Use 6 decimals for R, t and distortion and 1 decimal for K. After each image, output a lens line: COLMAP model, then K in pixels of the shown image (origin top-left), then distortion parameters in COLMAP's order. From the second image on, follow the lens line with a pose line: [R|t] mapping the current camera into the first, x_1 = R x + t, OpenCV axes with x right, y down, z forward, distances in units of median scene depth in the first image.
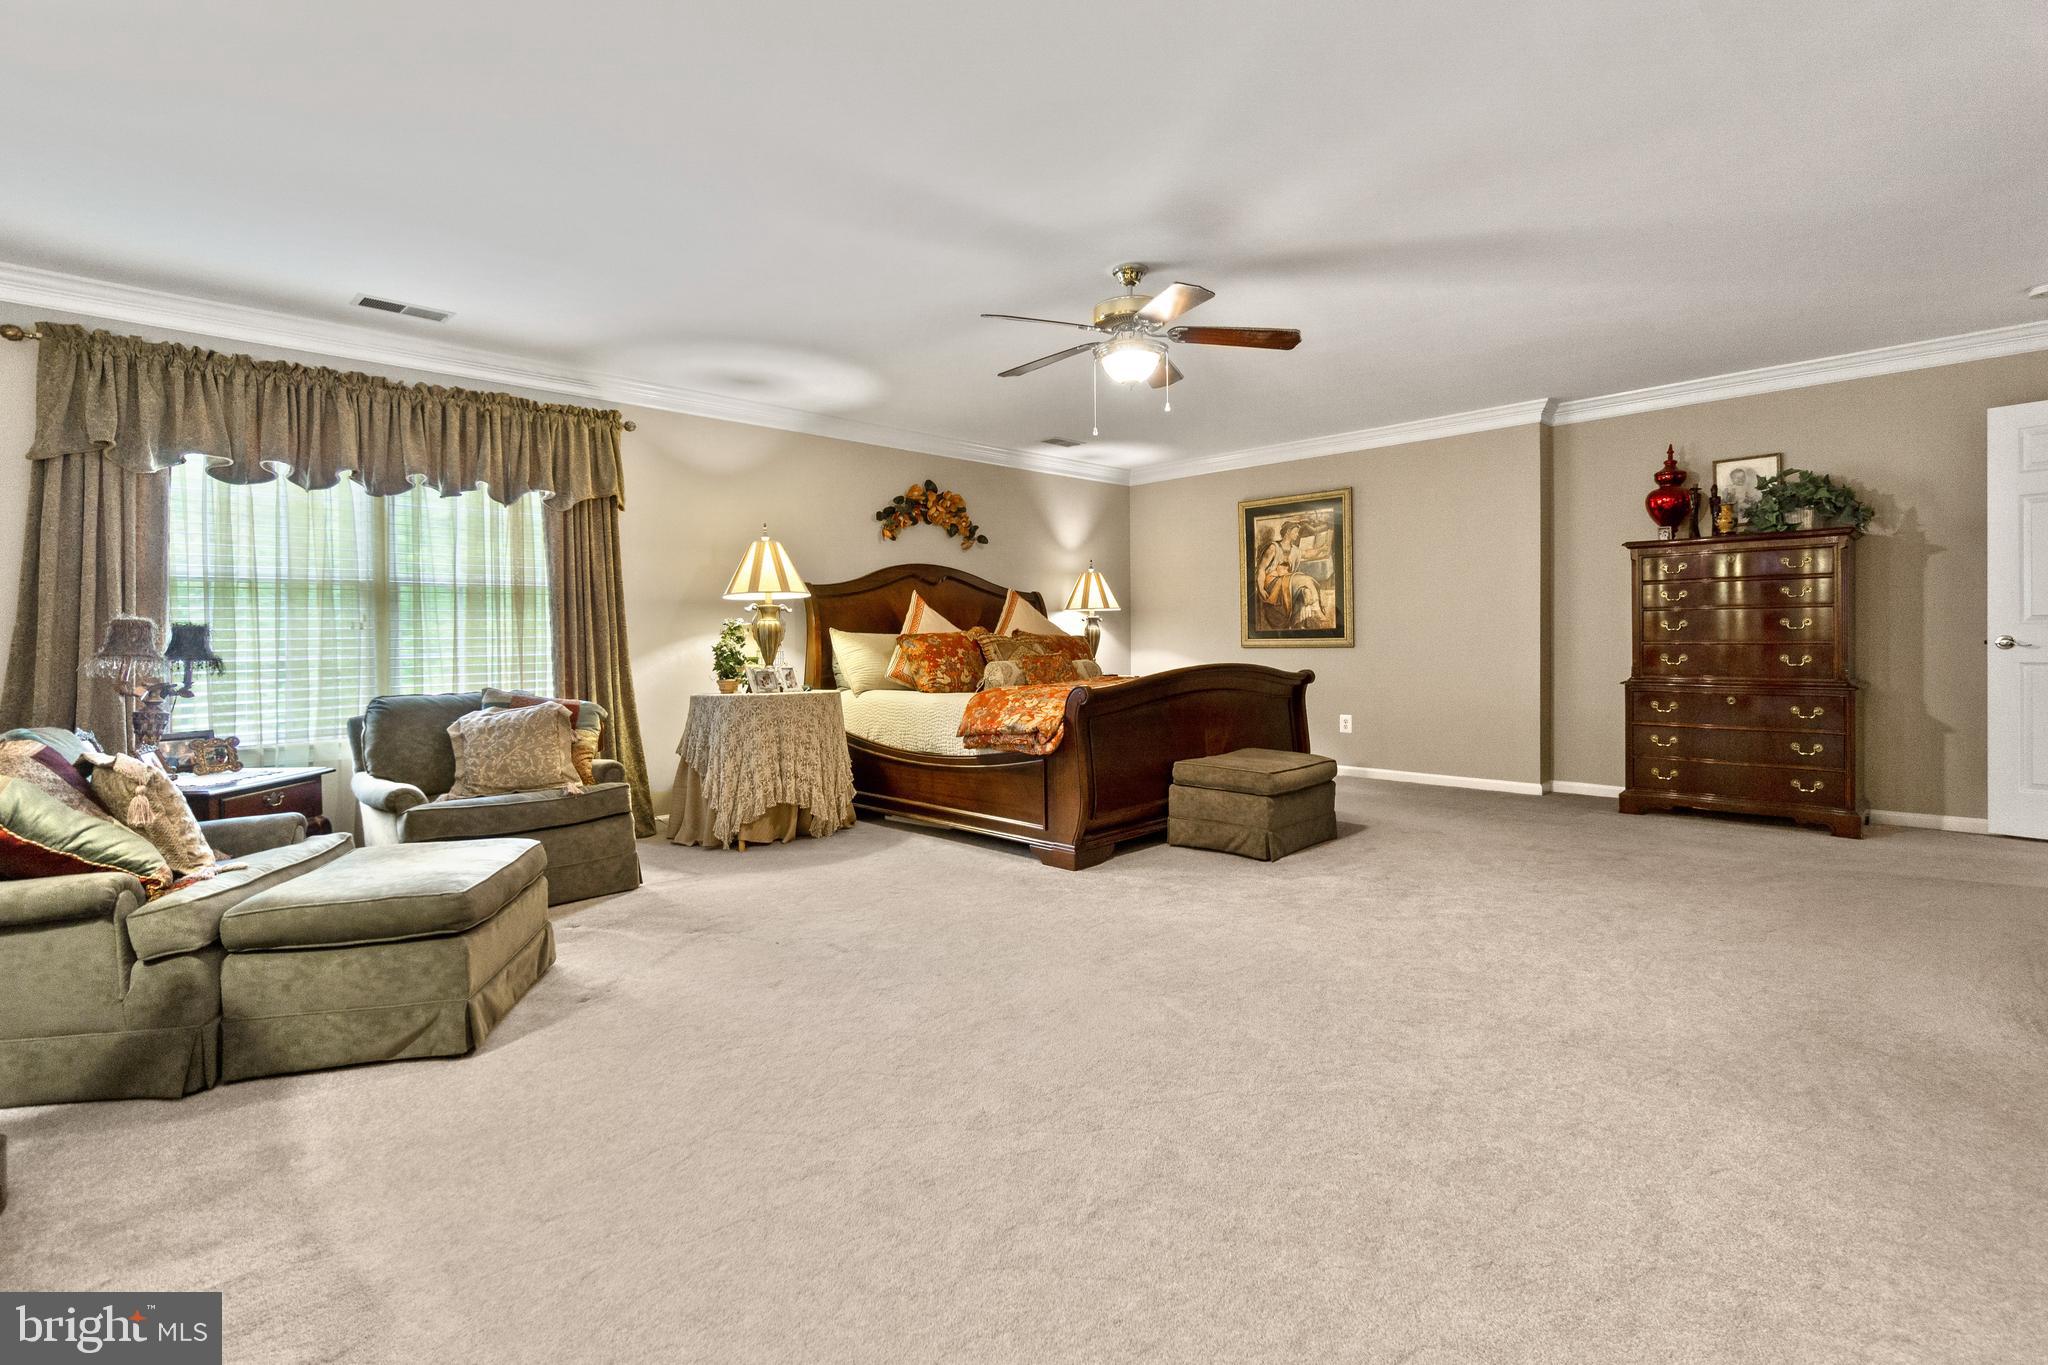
lens RADIAL K [[873.2, 0, 1019.4], [0, 873.2, 668.1], [0, 0, 1]] dist [-0.016411, 0.000136]
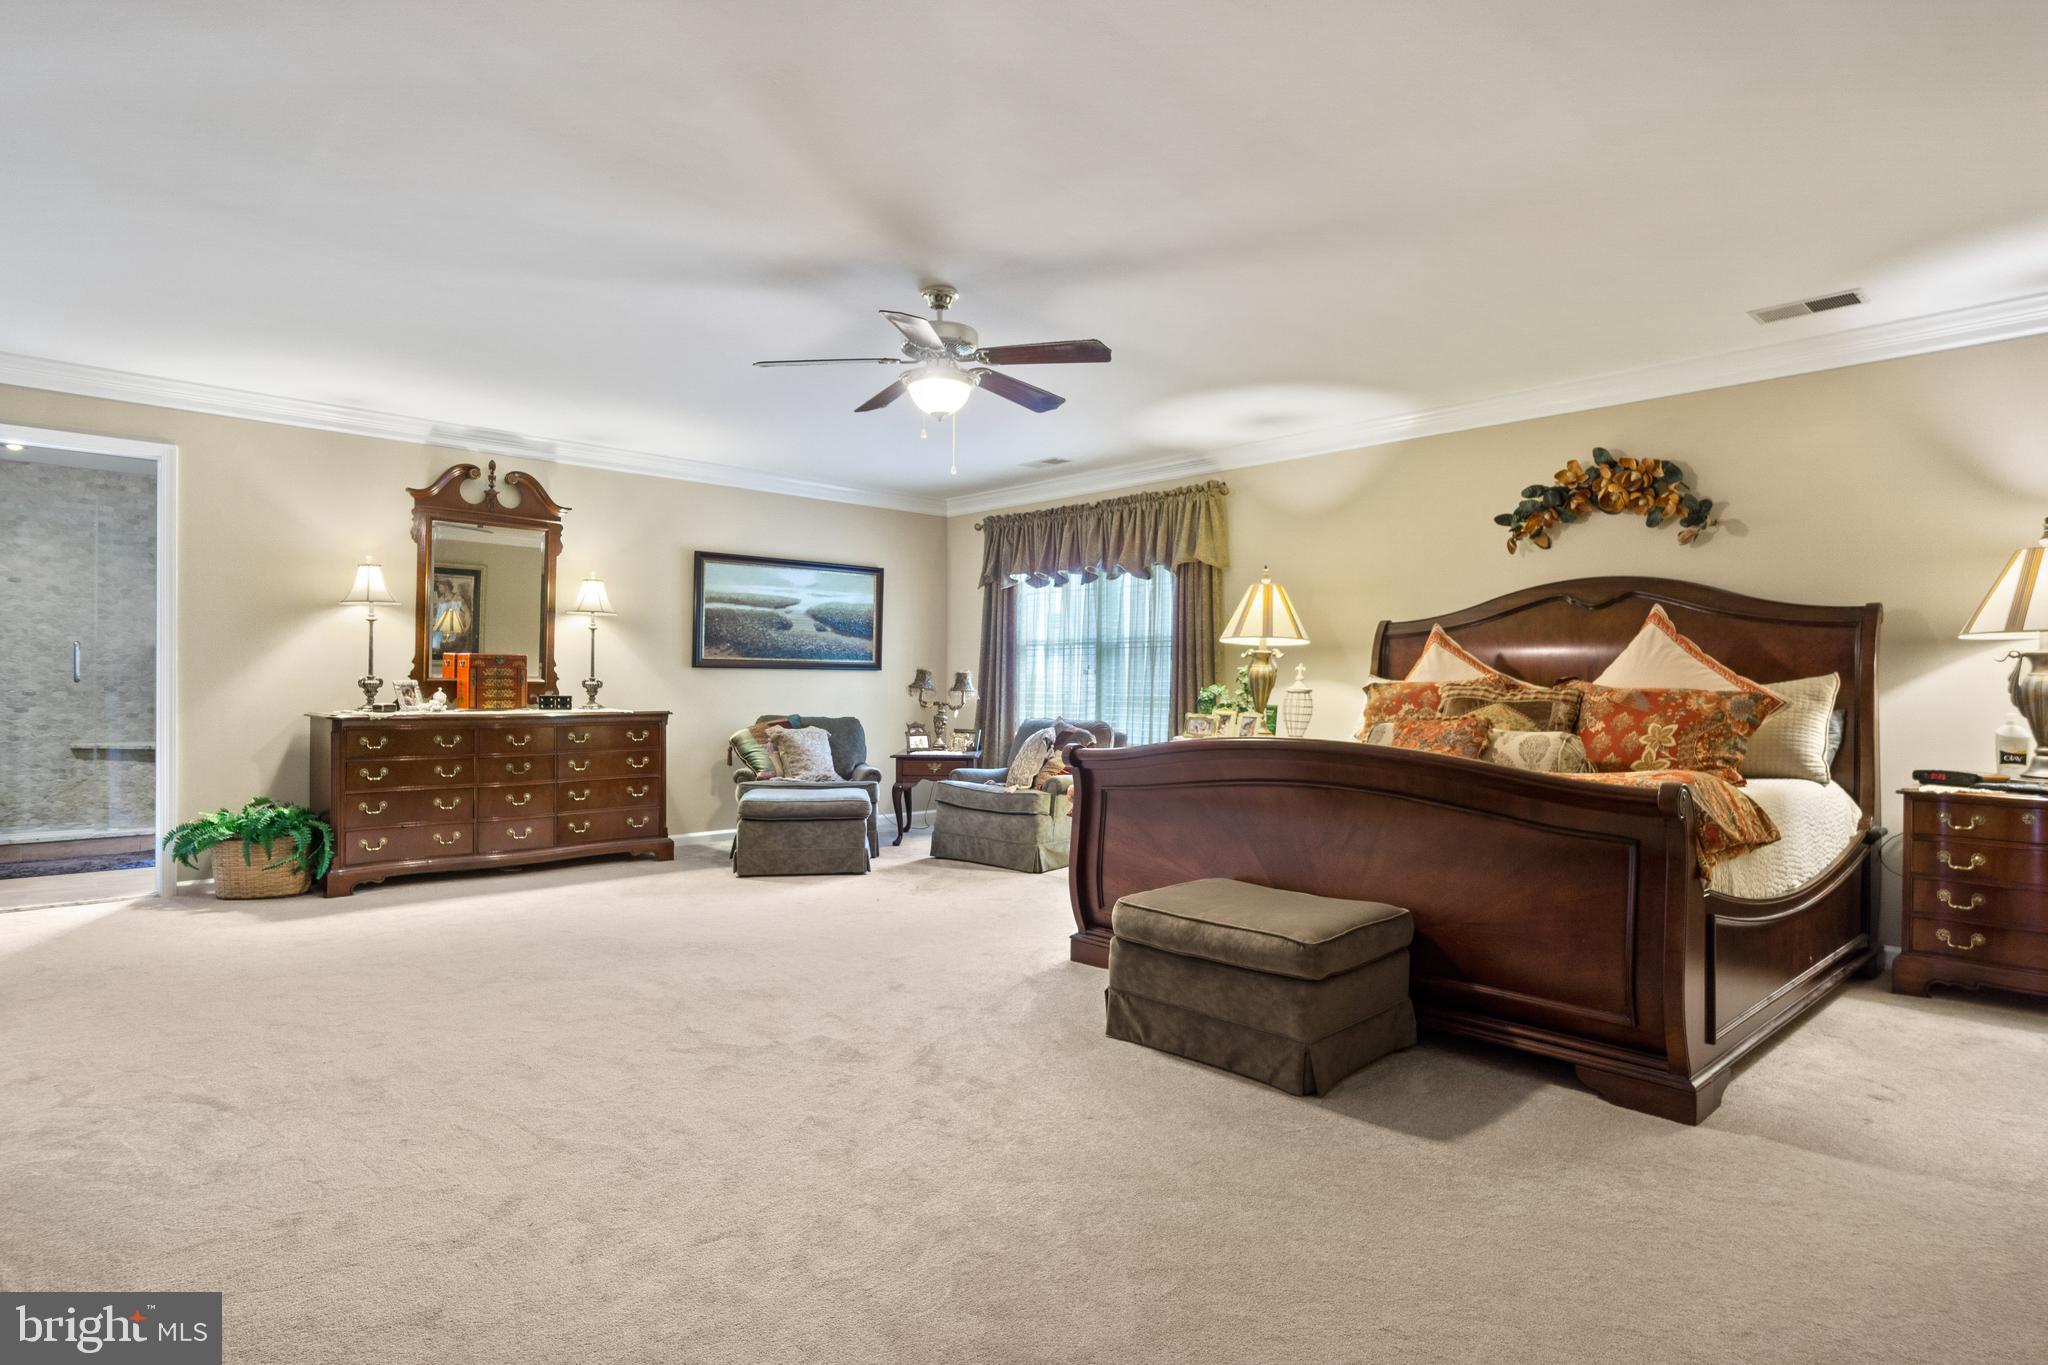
lens RADIAL K [[1053.0, 0, 1033.2], [0, 1053.0, 677.5], [0, 0, 1]] dist [-0.001577, -0.000005]
pose [[-0.068033, 0.005461, -0.997668, 0.881843], [-0.064202, 0.997888, 0.009840, -0.039662], [0.995615, 0.064722, -0.067539, 0.851442]]
